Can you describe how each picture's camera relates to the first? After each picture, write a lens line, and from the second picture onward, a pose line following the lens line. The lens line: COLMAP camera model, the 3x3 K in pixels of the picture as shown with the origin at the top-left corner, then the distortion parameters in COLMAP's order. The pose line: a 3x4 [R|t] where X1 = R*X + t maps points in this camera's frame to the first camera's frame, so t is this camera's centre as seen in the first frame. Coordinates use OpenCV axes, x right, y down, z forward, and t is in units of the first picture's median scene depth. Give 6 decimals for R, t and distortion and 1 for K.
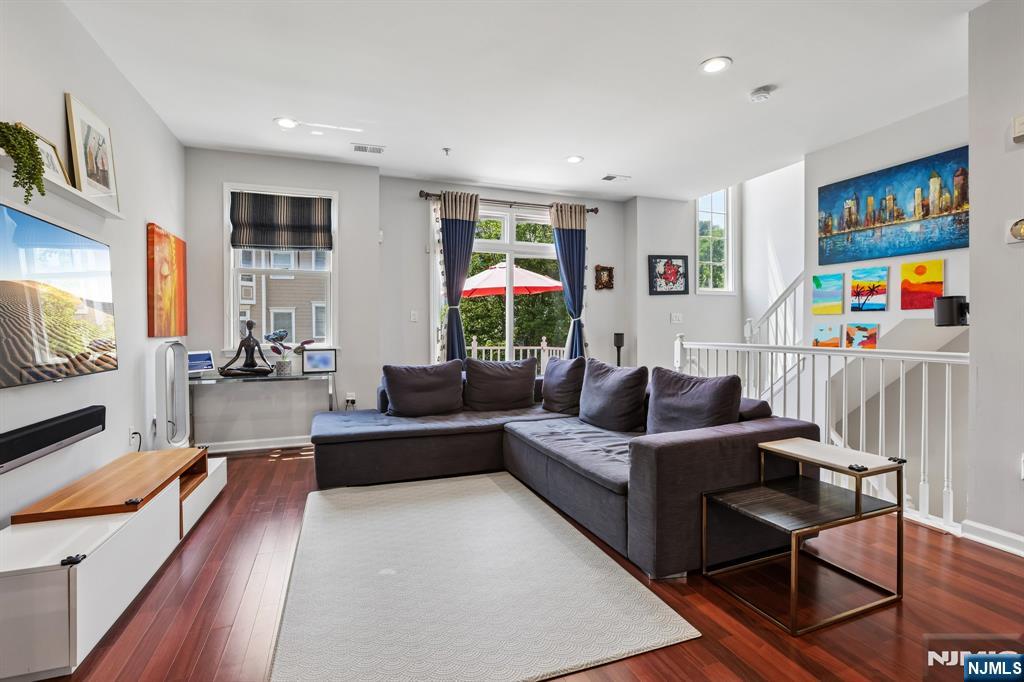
lens RADIAL K [[463.6, 0, 512.4], [0, 463.6, 348.4], [0, 0, 1]] dist [-0.053747, 0.017699]
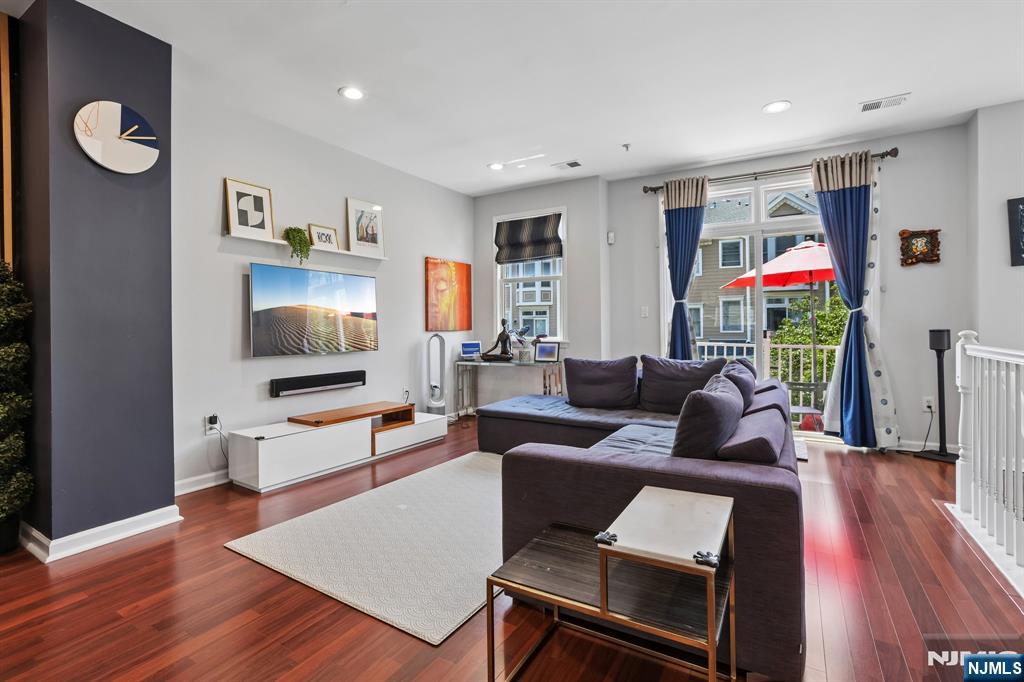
lens RADIAL K [[467.7, 0, 527.7], [0, 467.7, 337.5], [0, 0, 1]] dist [-0.035383, 0.017412]
pose [[0.638840, 0.017443, -0.769142, 0.431447], [-0.025553, 0.999672, 0.001447, -0.009348], [0.768915, 0.018729, 0.639076, 0.165171]]
